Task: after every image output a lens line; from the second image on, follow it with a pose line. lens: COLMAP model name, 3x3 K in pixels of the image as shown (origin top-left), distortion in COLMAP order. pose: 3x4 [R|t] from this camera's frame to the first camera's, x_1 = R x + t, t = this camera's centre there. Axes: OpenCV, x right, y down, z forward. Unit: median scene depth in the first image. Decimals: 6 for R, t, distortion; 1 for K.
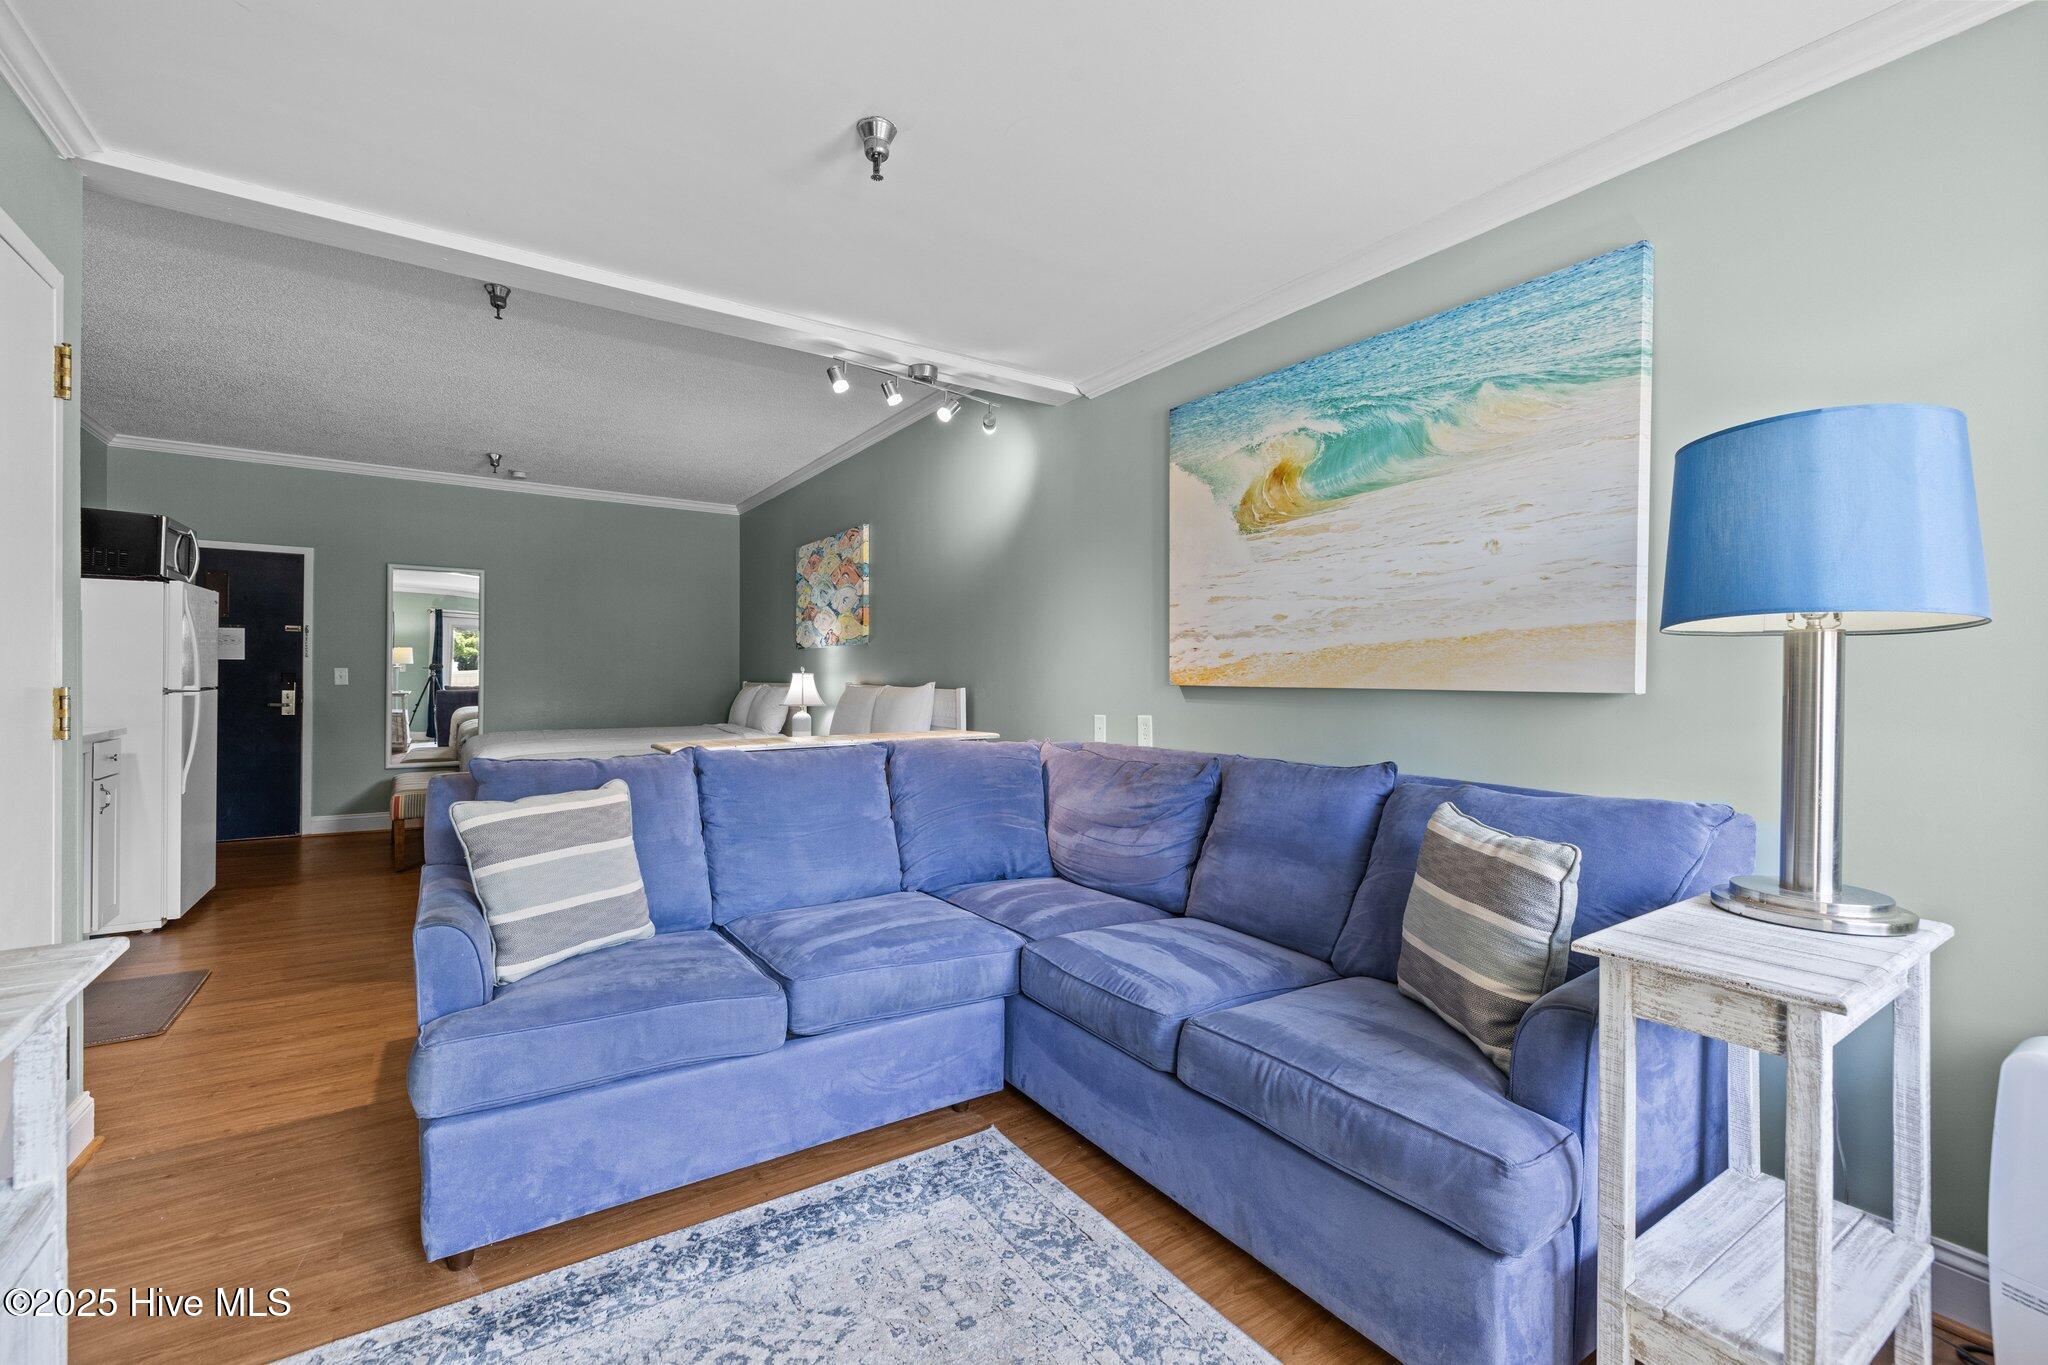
lens RADIAL K [[860.3, 0, 1018.8], [0, 860.3, 683.1], [0, 0, 1]] dist [0.000142, -0.000223]
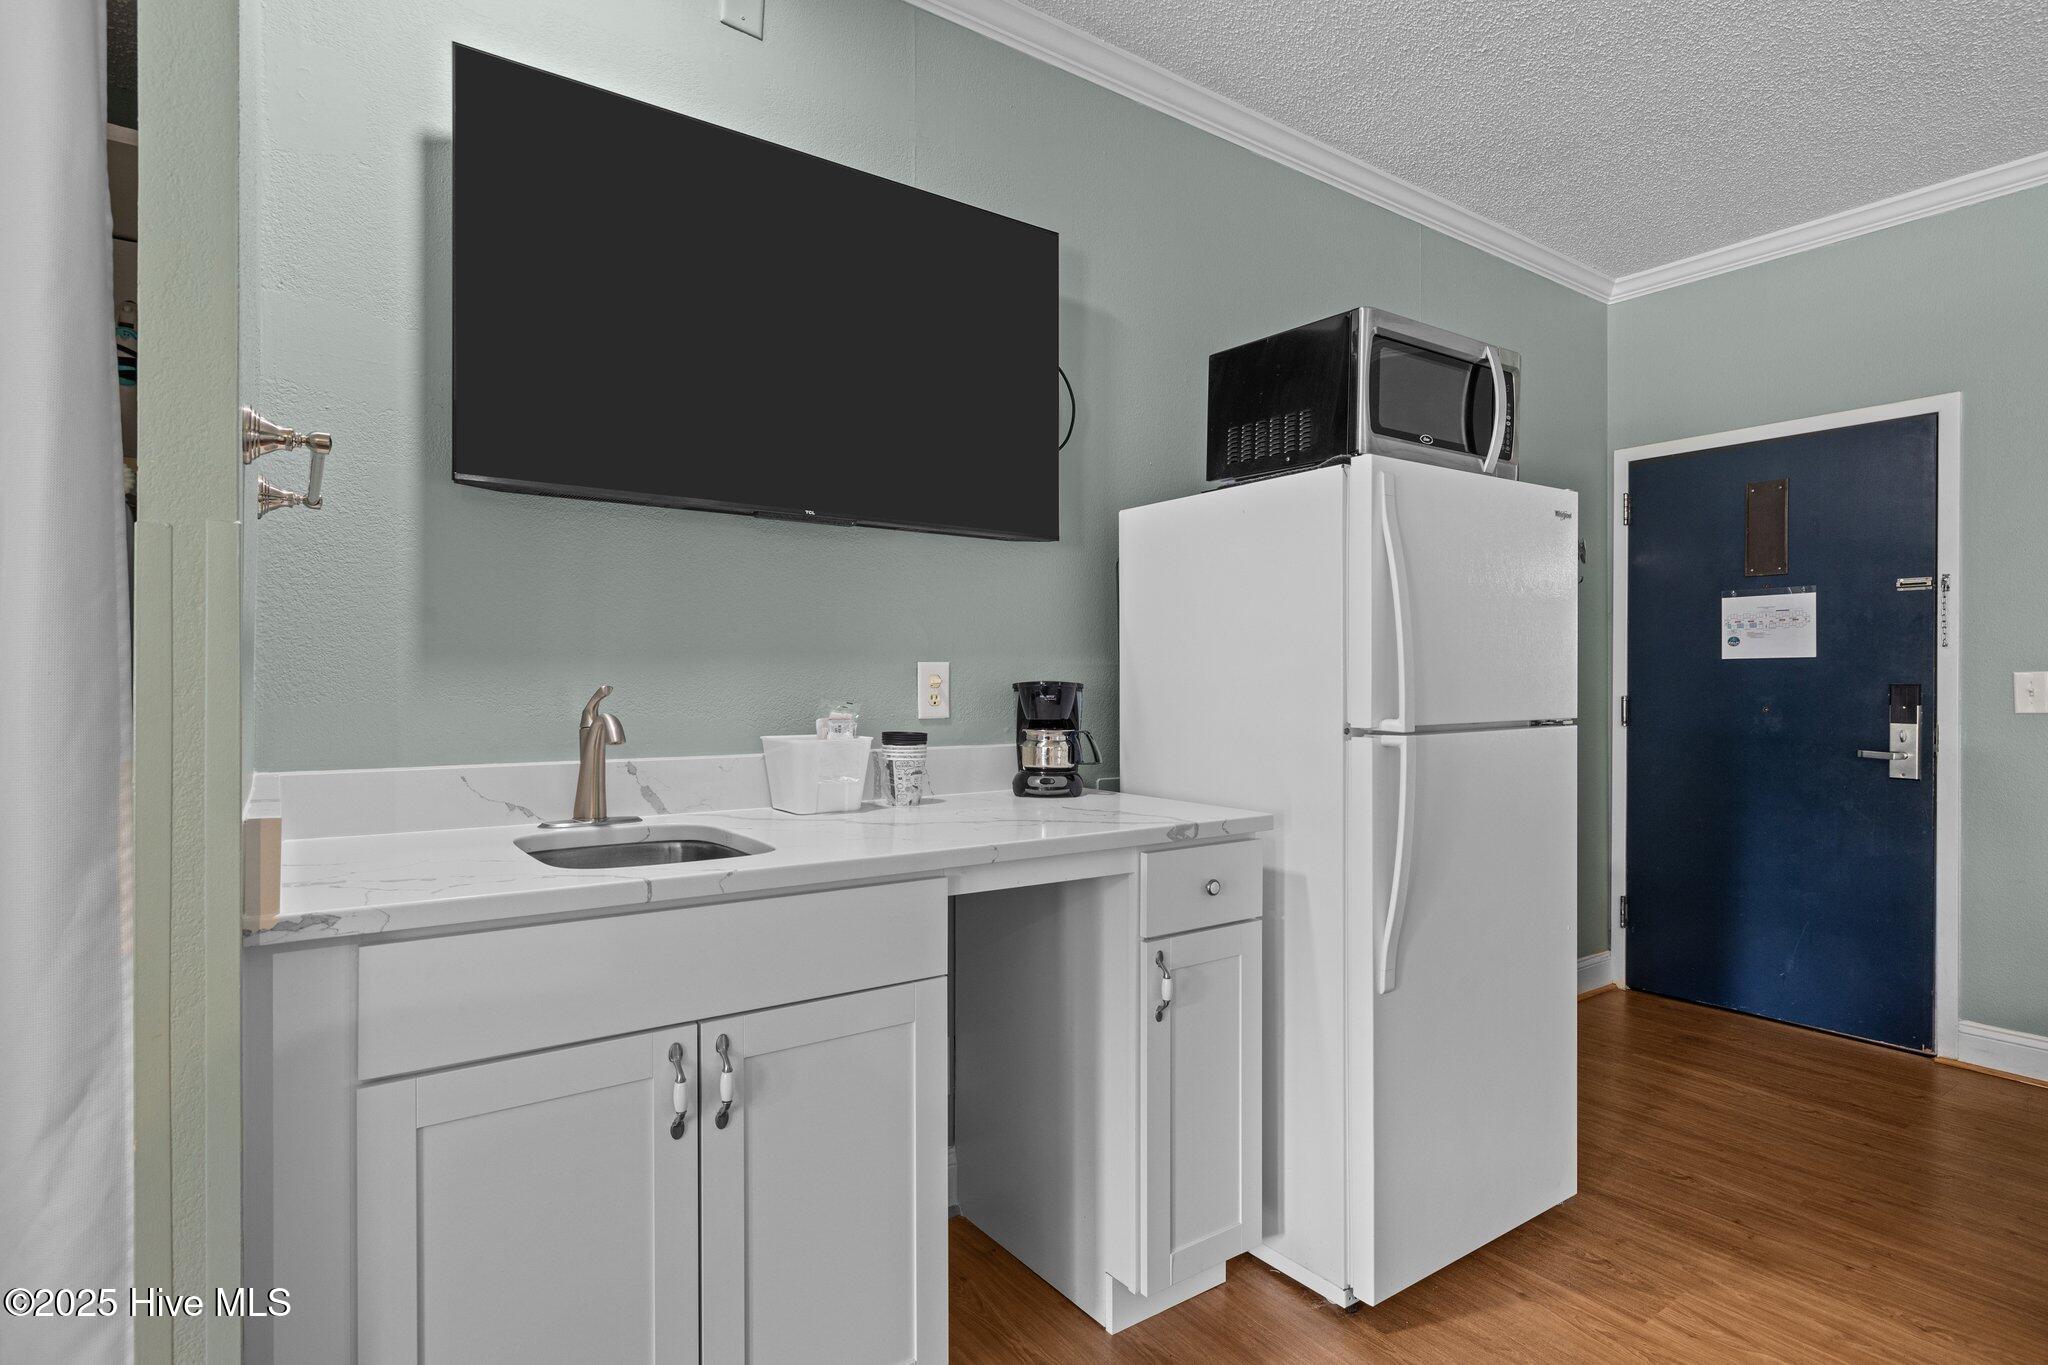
lens RADIAL K [[1050.8, 0, 1027.1], [0, 1050.8, 684.0], [0, 0, 1]] dist [-0.001315, 0.001312]
pose [[0.030772, -0.005140, -0.999513, -0.502132], [-0.007602, 0.999957, -0.005376, -0.009151], [0.999498, 0.007764, 0.030732, 0.833820]]
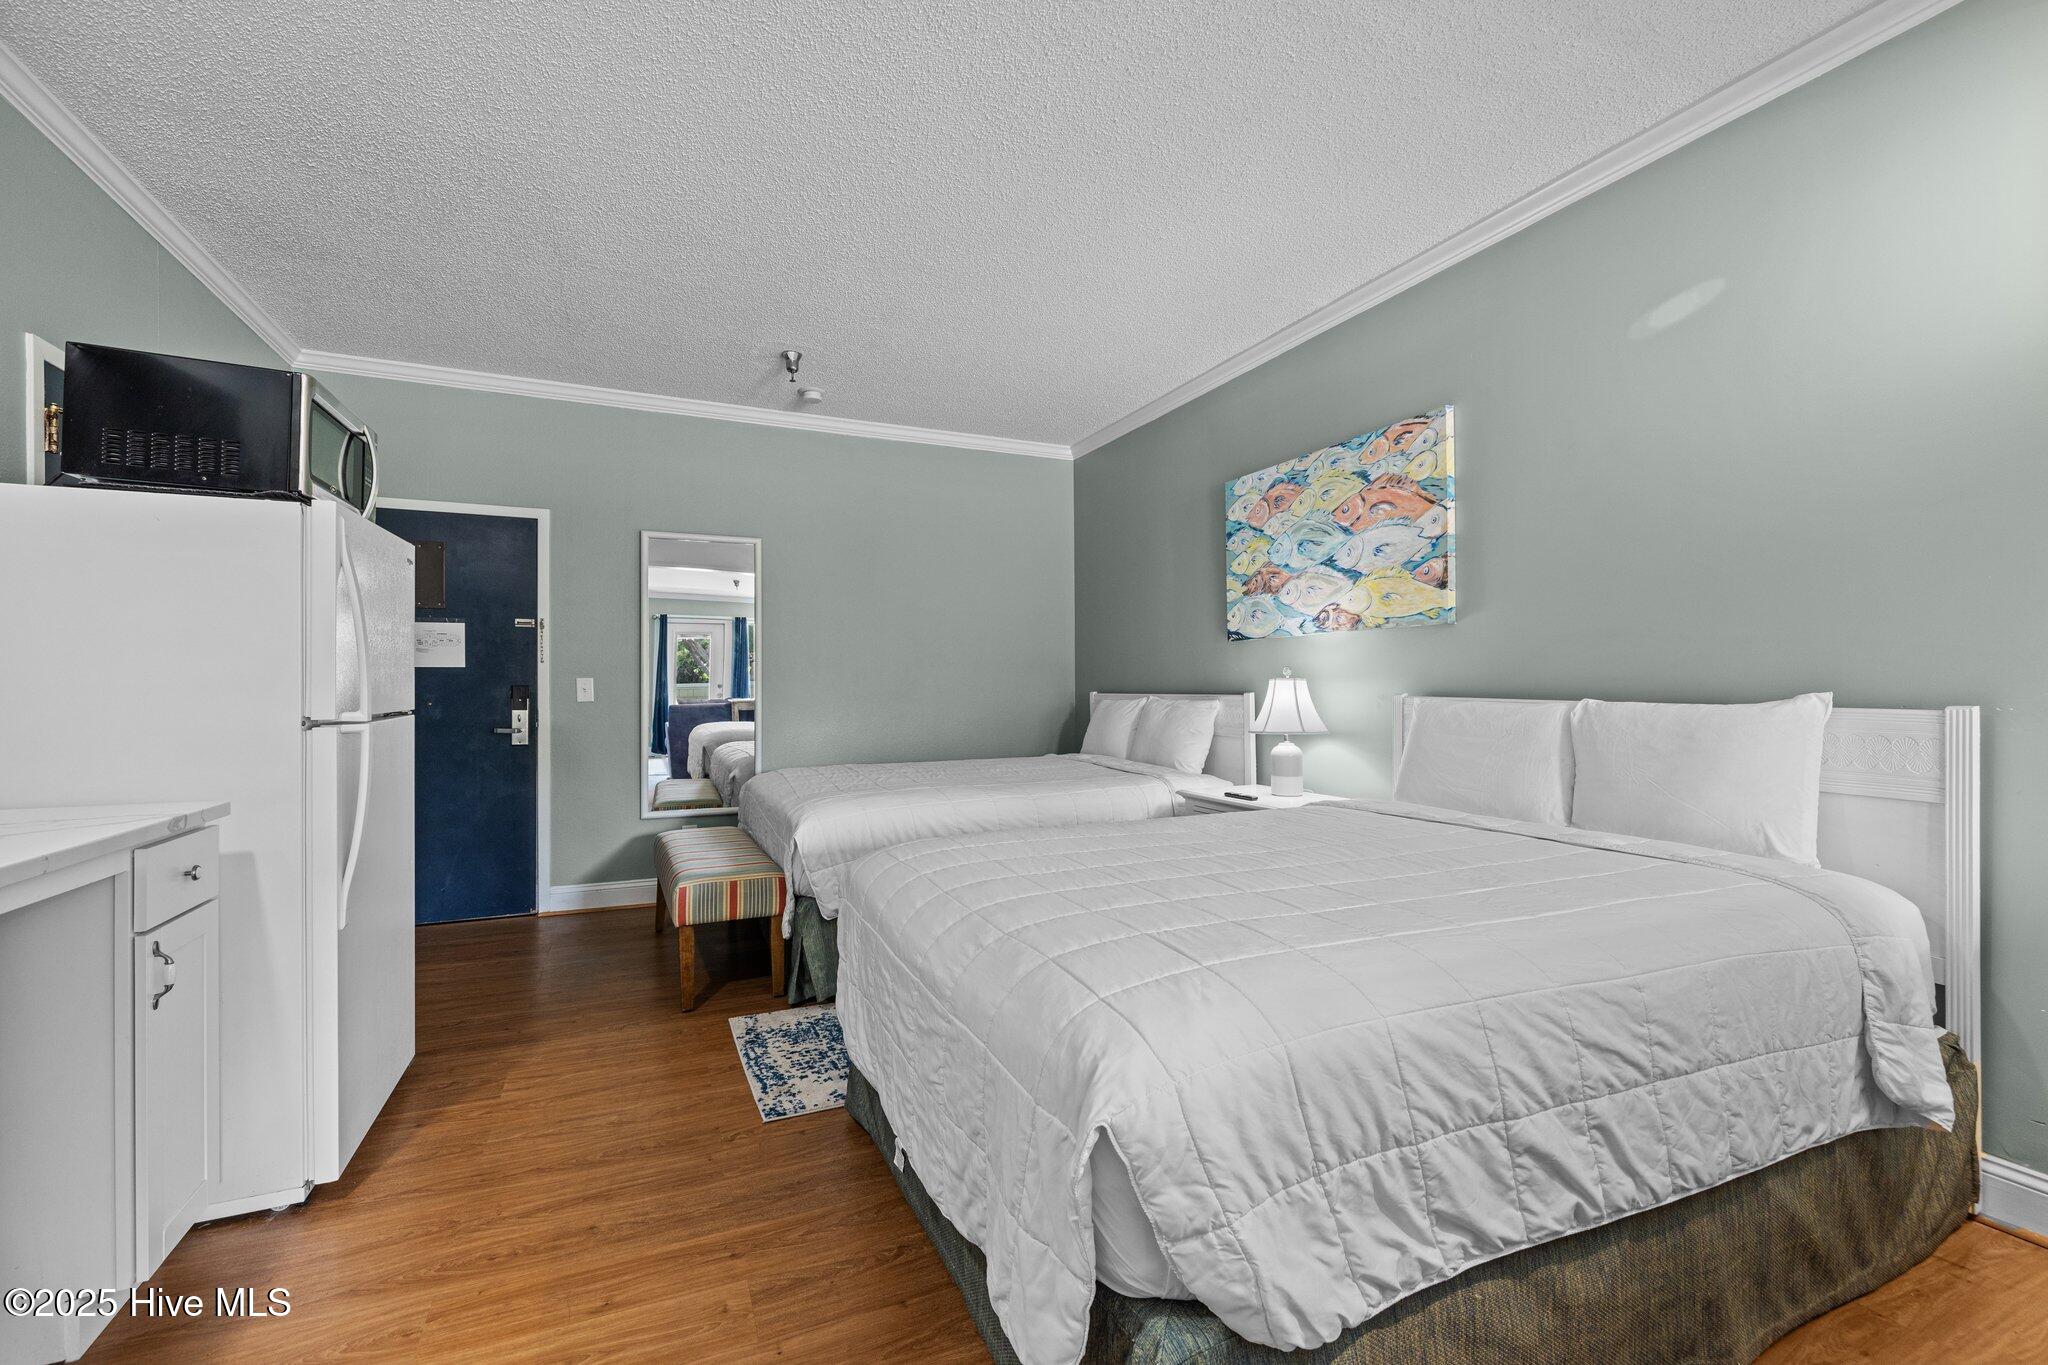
lens RADIAL K [[860.3, 0, 1021.3], [0, 860.3, 693.1], [0, 0, 1]] dist [0.000142, -0.000223]
pose [[0.985328, -0.007189, -0.170518, -0.505433], [0.007579, 0.999970, 0.001637, -0.005721], [0.170501, -0.002905, 0.985353, 0.585342]]
